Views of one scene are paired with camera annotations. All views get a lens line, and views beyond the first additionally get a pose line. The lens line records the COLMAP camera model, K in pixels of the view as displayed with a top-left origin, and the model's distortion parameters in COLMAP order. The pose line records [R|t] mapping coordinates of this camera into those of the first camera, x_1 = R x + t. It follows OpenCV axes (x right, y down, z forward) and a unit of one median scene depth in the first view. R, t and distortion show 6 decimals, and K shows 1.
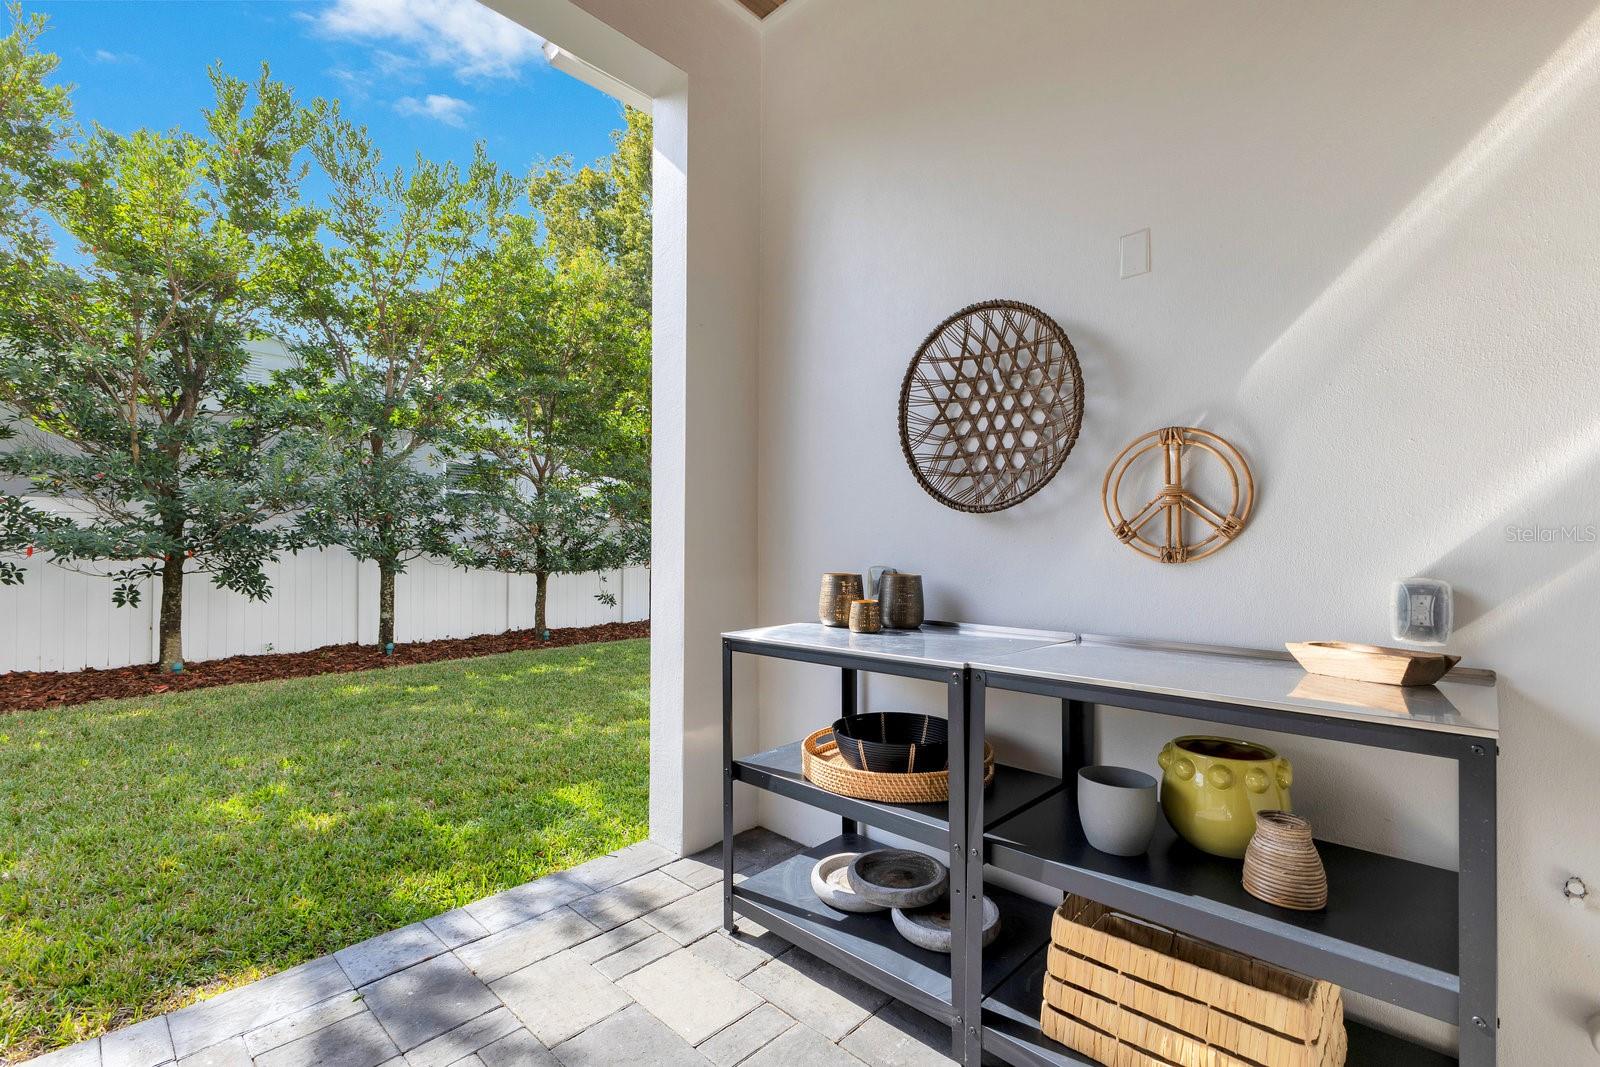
lens RADIAL K [[714.0, 0, 811.4], [0, 714.0, 544.7], [0, 0, 1]] dist [0.010244, -0.000546]
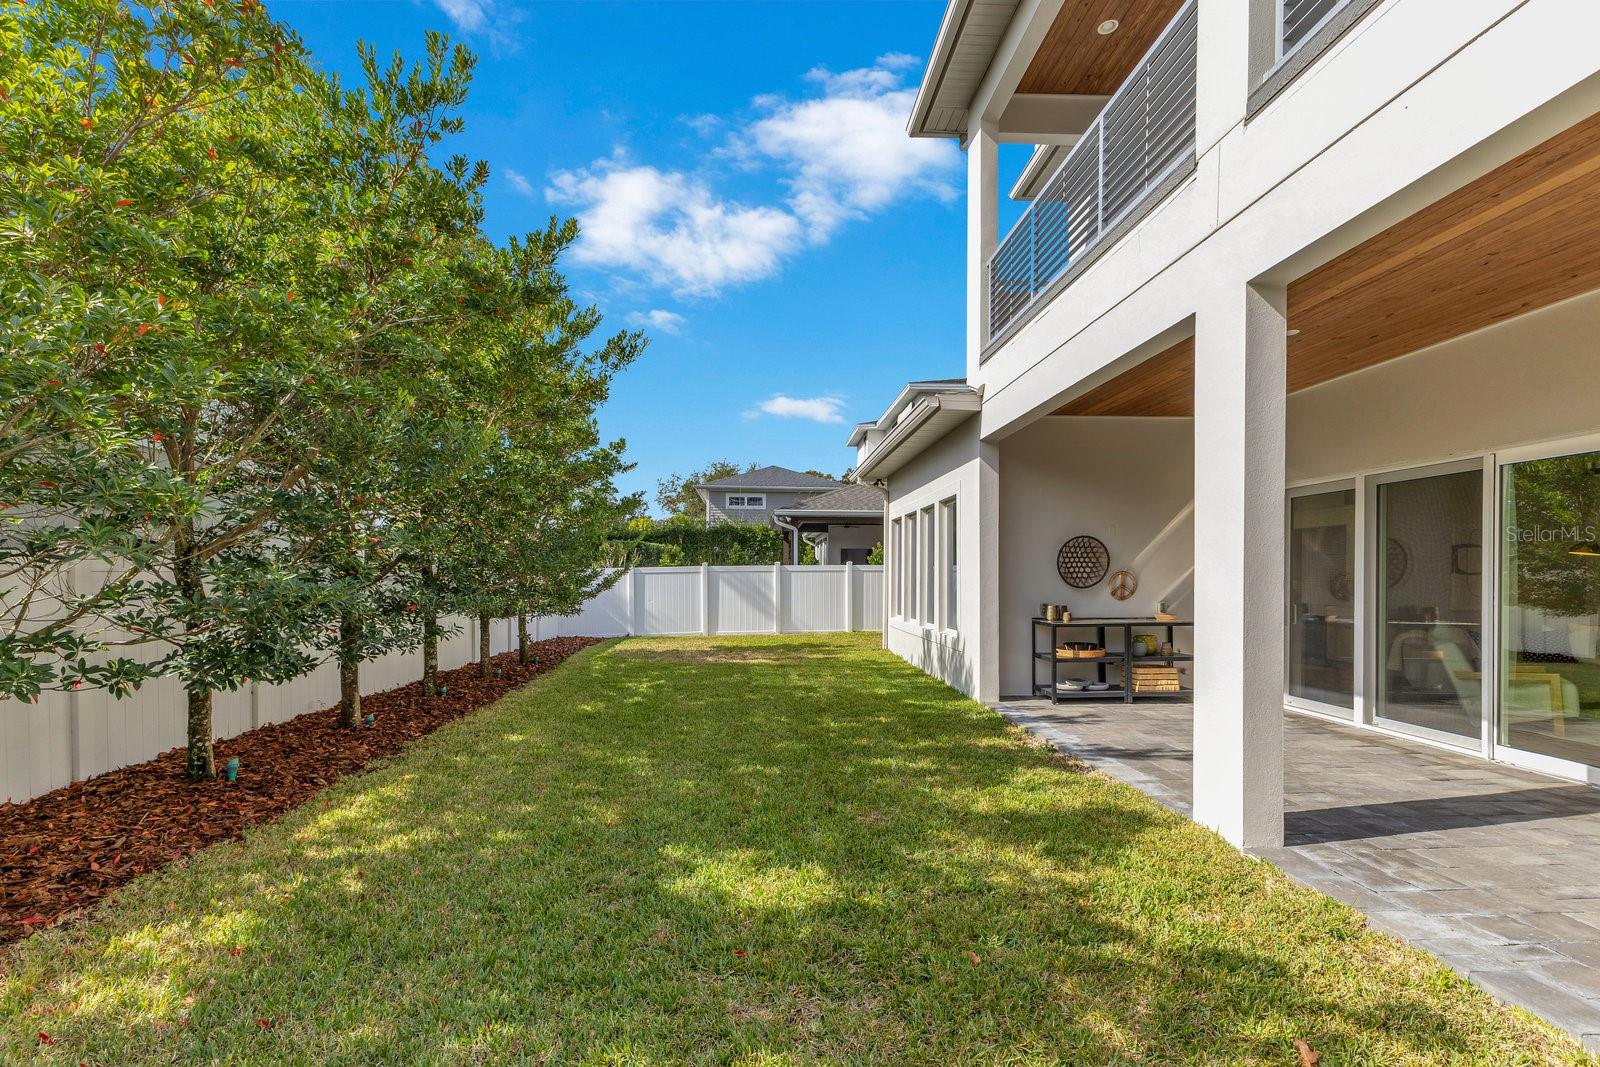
lens RADIAL K [[714.0, 0, 784.1], [0, 714.0, 577.2], [0, 0, 1]] dist [0.010244, -0.000546]
pose [[0.698072, -0.002114, 0.716024, -3.502067], [0.003764, 0.999993, -0.000716, -0.103304], [-0.716017, 0.003195, 0.698075, -0.534871]]
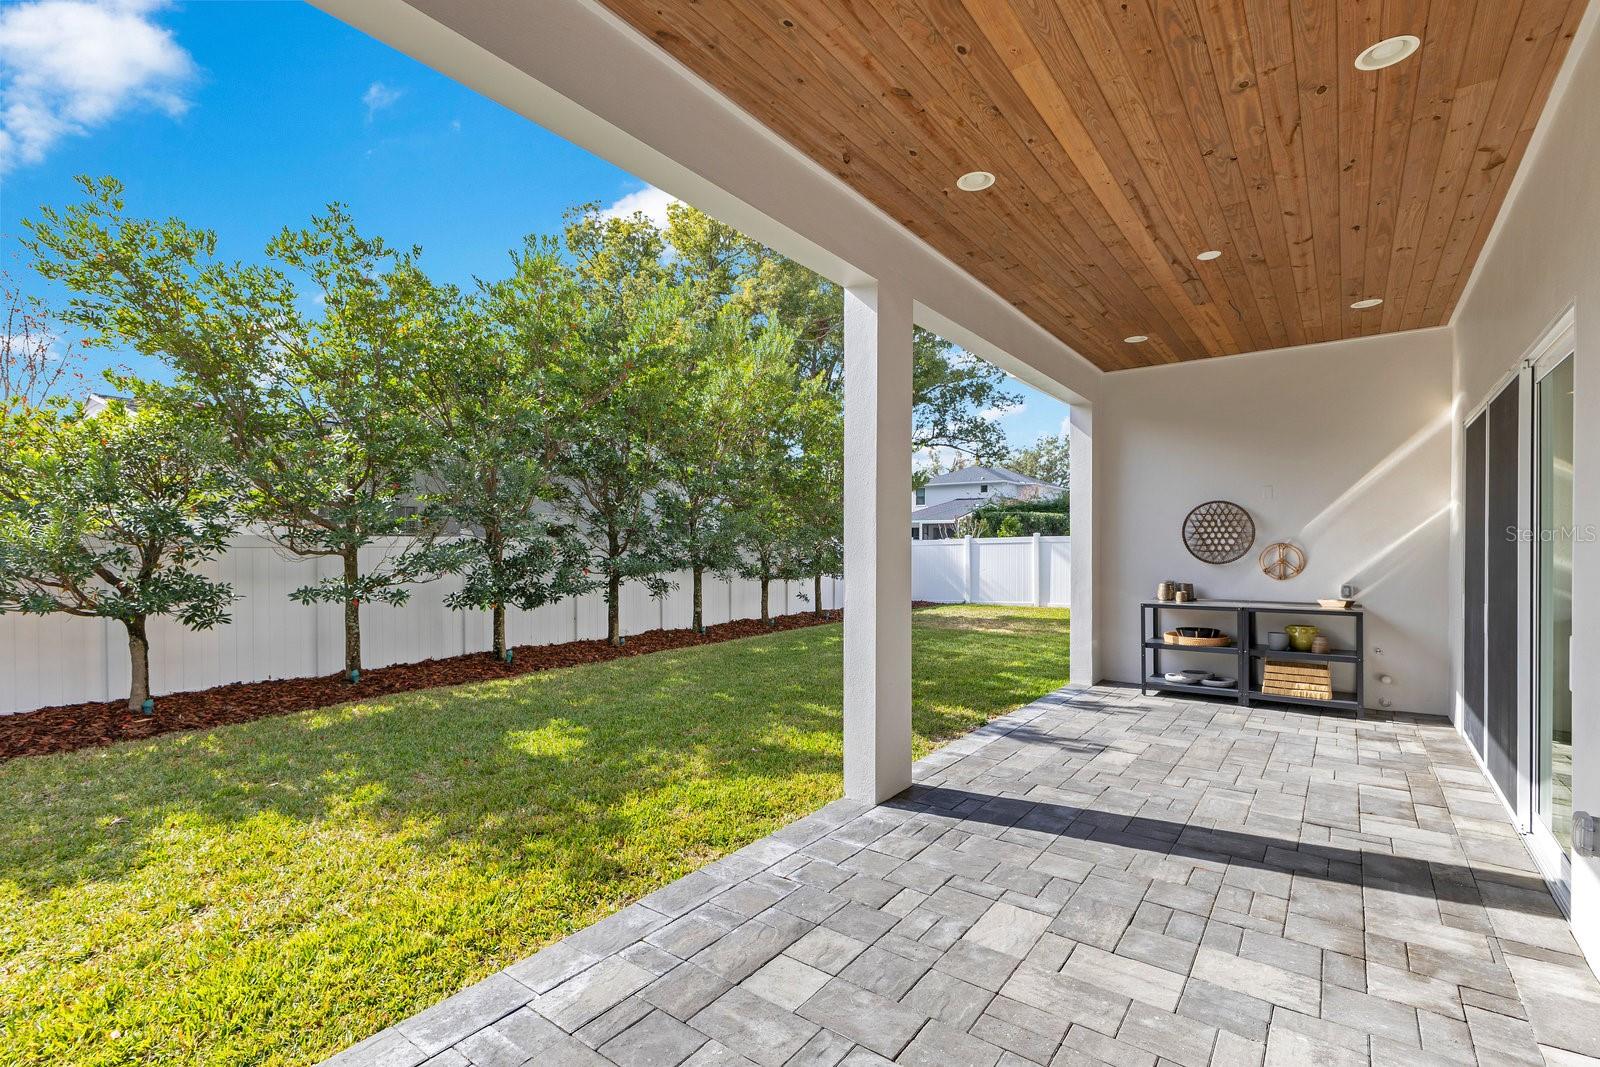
lens RADIAL K [[714.0, 0, 801.6], [0, 714.0, 548.2], [0, 0, 1]] dist [0.010244, -0.000546]
pose [[0.993991, -0.001779, 0.109444, -1.895693], [0.001805, 0.999998, -0.000141, -0.113717], [-0.109443, 0.000338, 0.993993, -1.931210]]
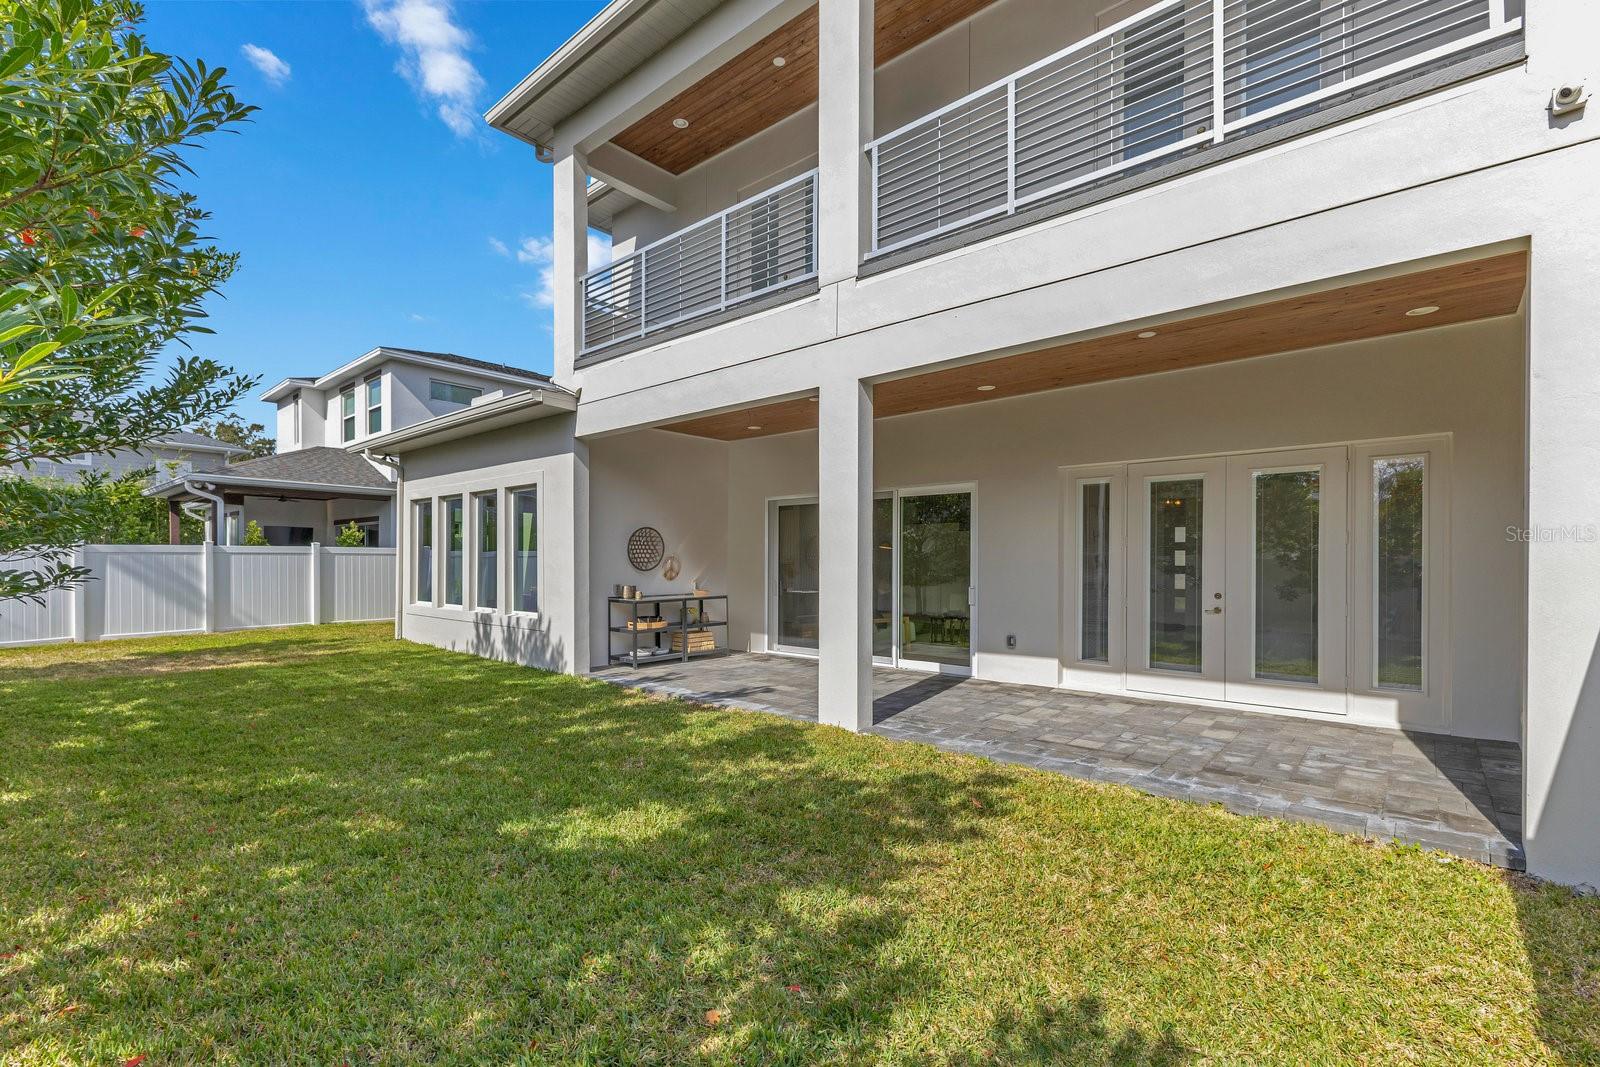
lens RADIAL K [[714.0, 0, 779.4], [0, 714.0, 560.0], [0, 0, 1]] dist [0.010244, -0.000546]
pose [[-0.018201, 0.000329, 0.999834, -4.216387], [0.001162, 0.999999, -0.000308, -0.108613], [-0.999834, 0.001156, -0.018201, 0.196407]]
